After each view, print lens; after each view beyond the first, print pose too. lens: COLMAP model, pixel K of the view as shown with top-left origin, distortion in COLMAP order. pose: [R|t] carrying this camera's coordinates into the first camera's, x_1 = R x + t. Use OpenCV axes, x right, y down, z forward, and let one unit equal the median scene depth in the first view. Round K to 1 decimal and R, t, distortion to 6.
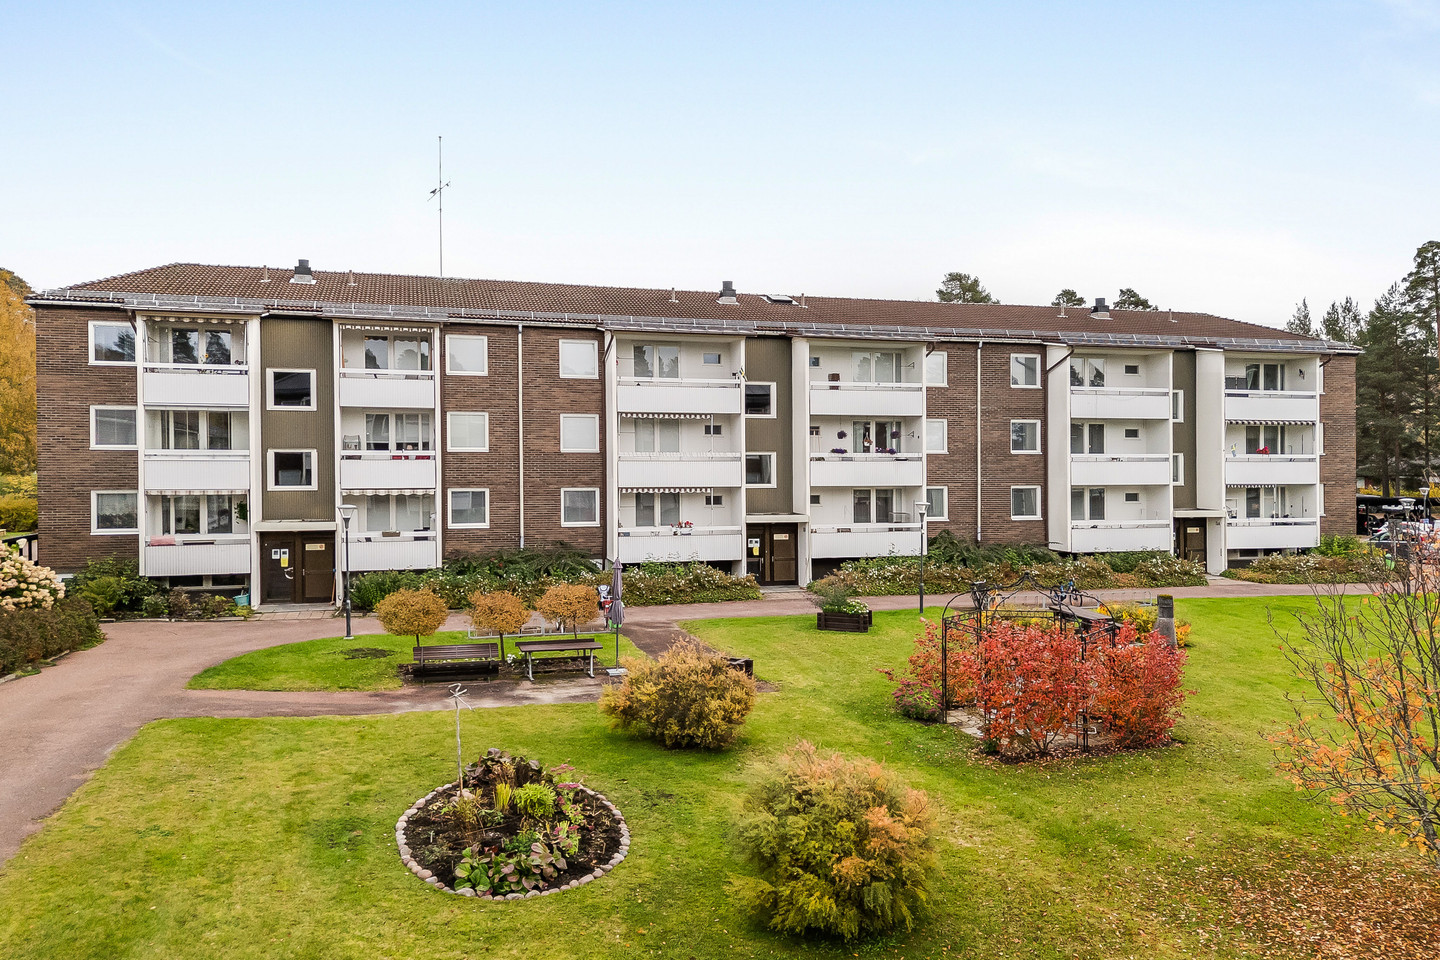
lens RADIAL K [[1022.0, 0, 722.1], [0, 1022.0, 478.2], [0, 0, 1]] dist [0.036384, 0.001245]
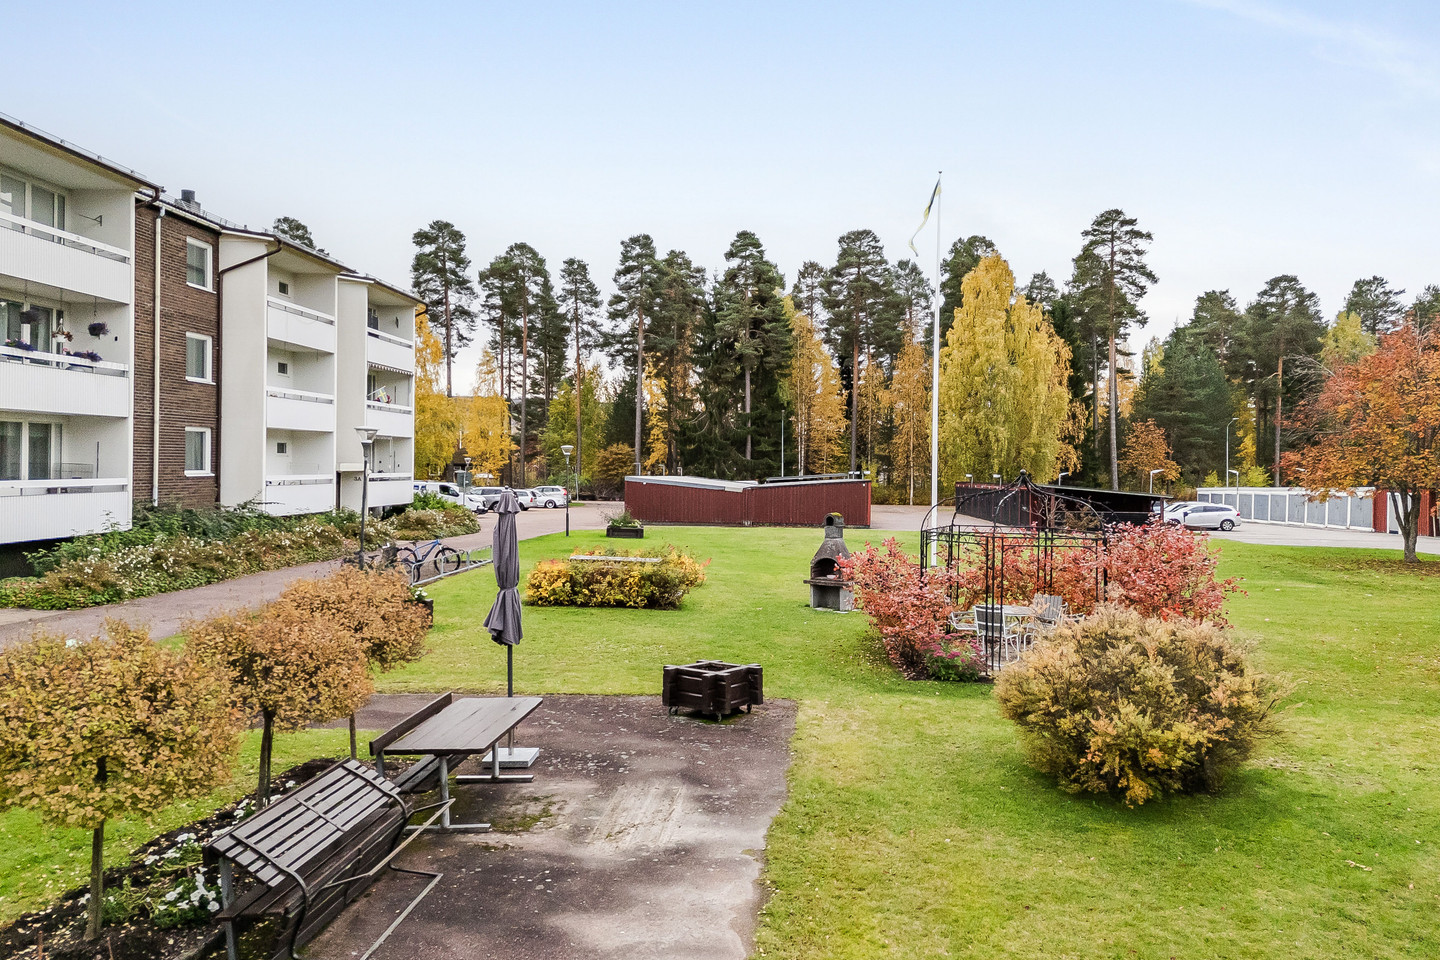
lens RADIAL K [[1022.0, 0, 719.9], [0, 1022.0, 474.5], [0, 0, 1]] dist [0.036384, 0.001245]
pose [[0.324970, -0.008227, 0.945689, -0.264457], [0.001038, 0.999965, 0.008343, 0.034833], [-0.945724, -0.001730, 0.324967, 0.425768]]
